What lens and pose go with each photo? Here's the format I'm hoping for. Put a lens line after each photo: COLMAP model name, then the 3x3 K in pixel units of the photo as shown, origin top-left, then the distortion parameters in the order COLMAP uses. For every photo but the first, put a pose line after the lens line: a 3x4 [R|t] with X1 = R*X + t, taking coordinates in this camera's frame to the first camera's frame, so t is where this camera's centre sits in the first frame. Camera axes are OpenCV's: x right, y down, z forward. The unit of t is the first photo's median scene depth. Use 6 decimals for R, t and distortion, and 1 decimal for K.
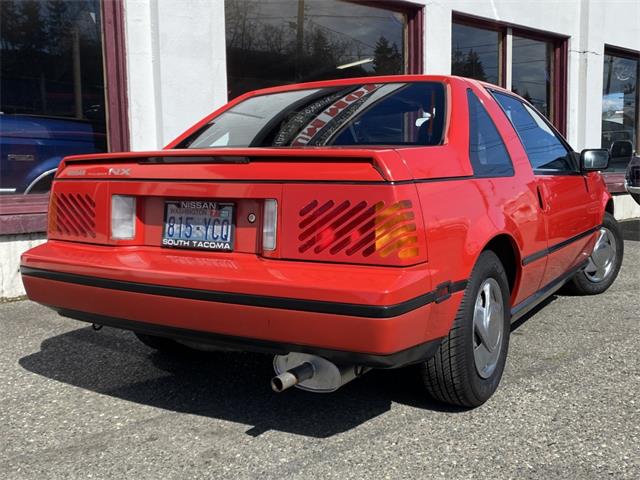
lens RADIAL K [[665.2, 0, 315.3], [0, 665.2, 242.2], [0, 0, 1]] dist [0.086316, -0.182609]
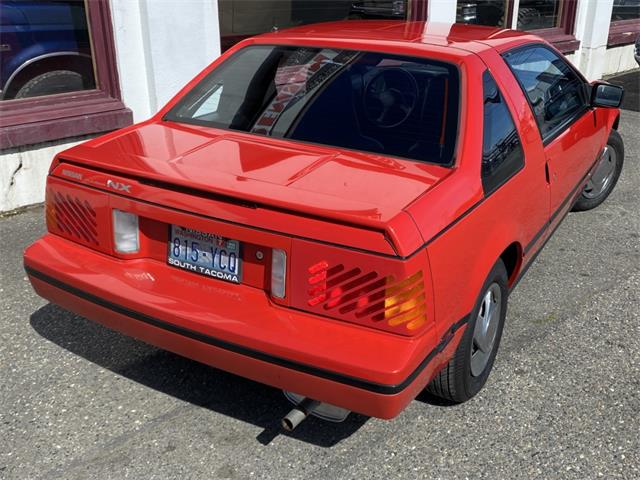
lens RADIAL K [[661.6, 0, 323.3], [0, 661.6, 248.0], [0, 0, 1]] dist [0.098357, -0.226189]
pose [[0.999628, 0.002379, 0.027165, -0.025083], [-0.010252, 0.955891, 0.293544, -0.313364], [-0.025269, -0.293714, 0.955559, 0.052912]]
